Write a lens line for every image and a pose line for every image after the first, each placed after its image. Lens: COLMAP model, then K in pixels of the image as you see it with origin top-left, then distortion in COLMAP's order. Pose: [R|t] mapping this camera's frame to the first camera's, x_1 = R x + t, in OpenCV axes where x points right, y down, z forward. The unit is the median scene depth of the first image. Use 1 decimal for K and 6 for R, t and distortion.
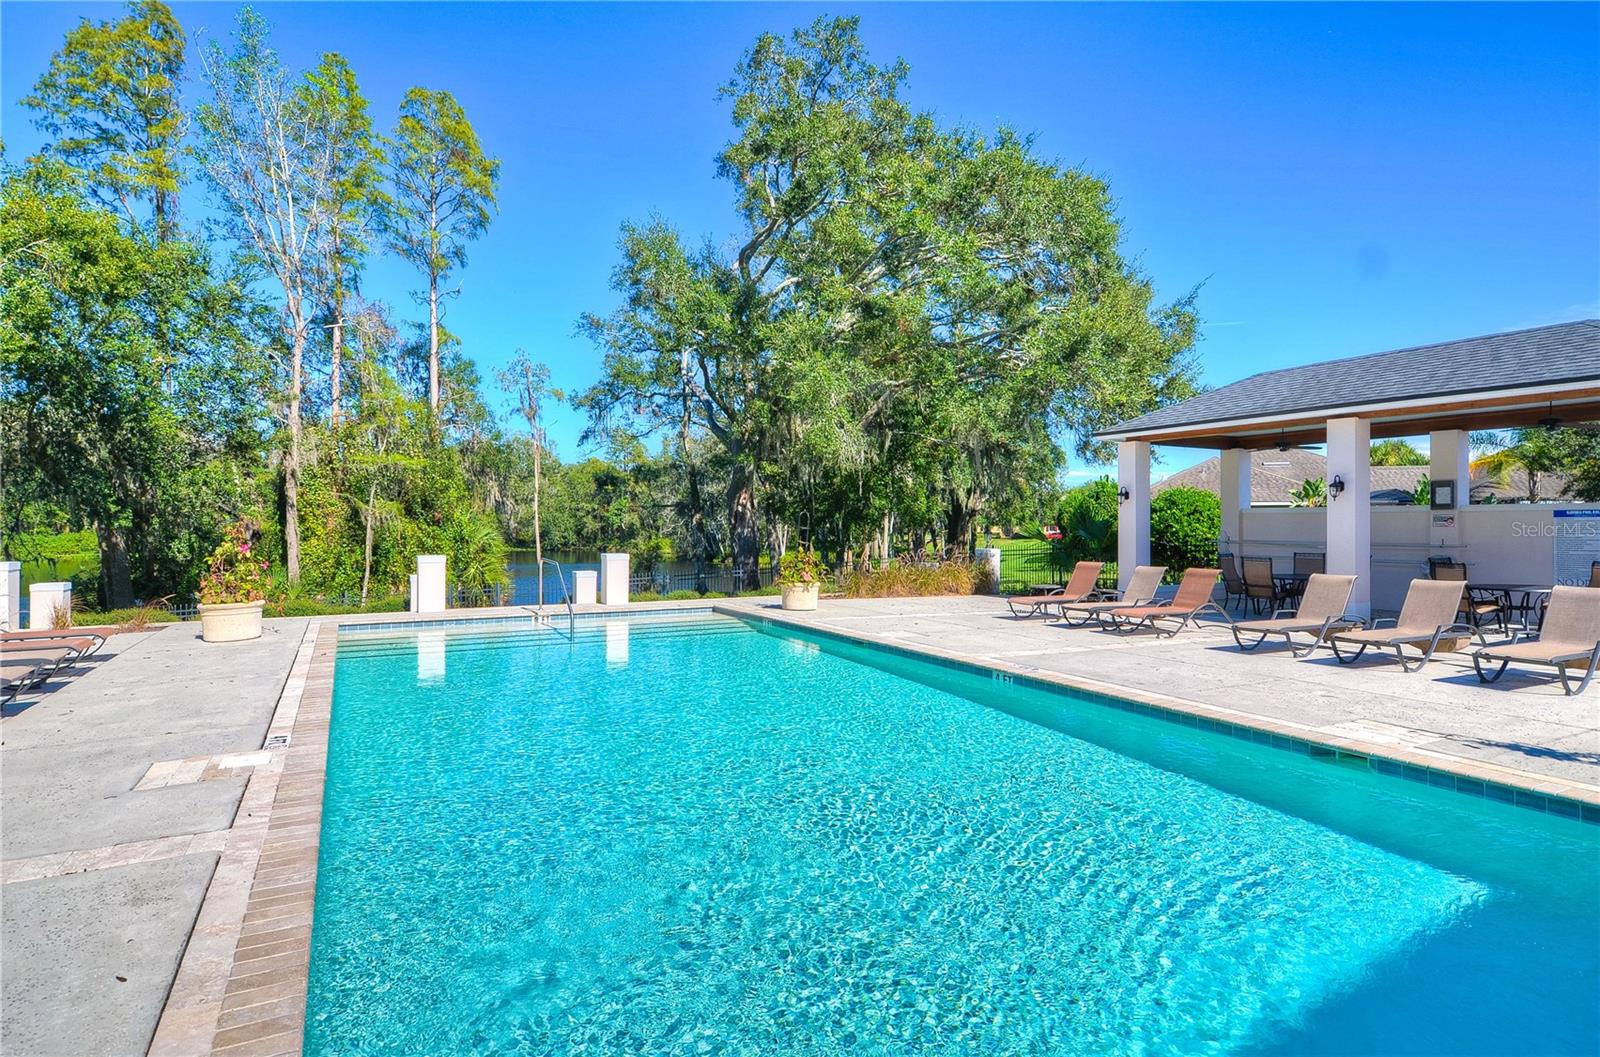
lens RADIAL K [[771.4, 0, 802.0], [0, 771.4, 531.0], [0, 0, 1]] dist [0.003754, 0.000204]
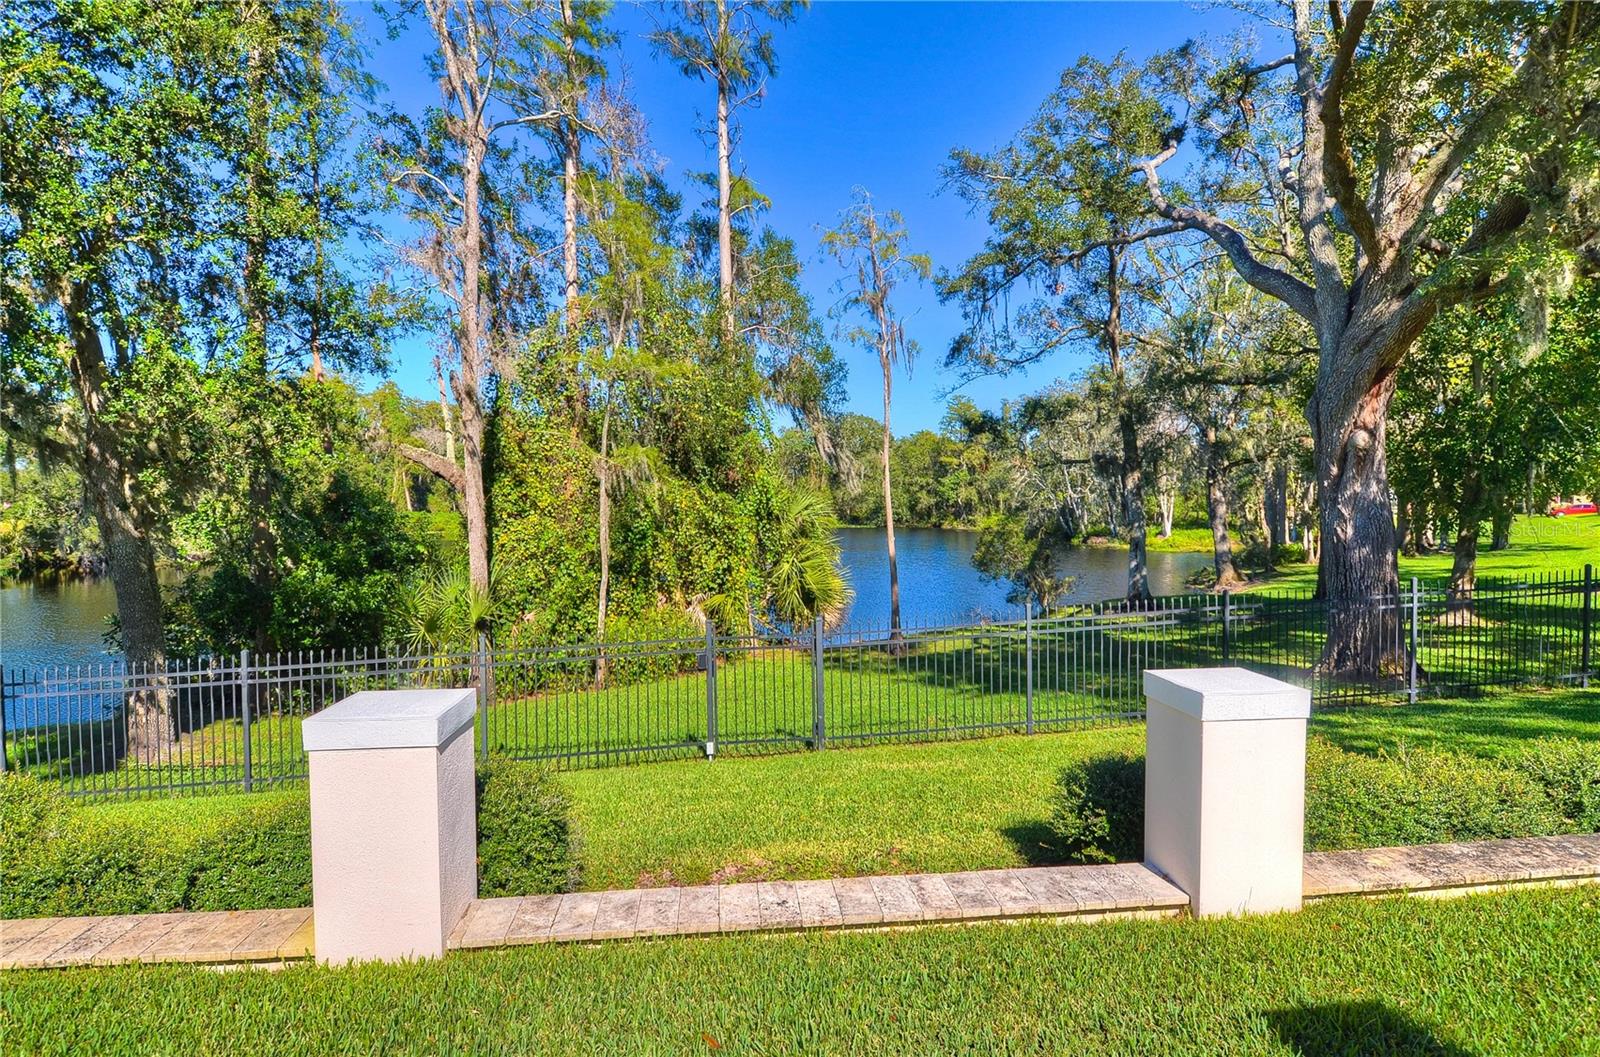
lens RADIAL K [[771.4, 0, 800.3], [0, 771.4, 527.2], [0, 0, 1]] dist [0.003754, 0.000204]
pose [[0.912881, 0.003938, -0.408206, -0.152614], [0.006585, 0.999681, 0.024371, 0.005303], [0.408172, -0.024936, 0.912565, 0.406437]]
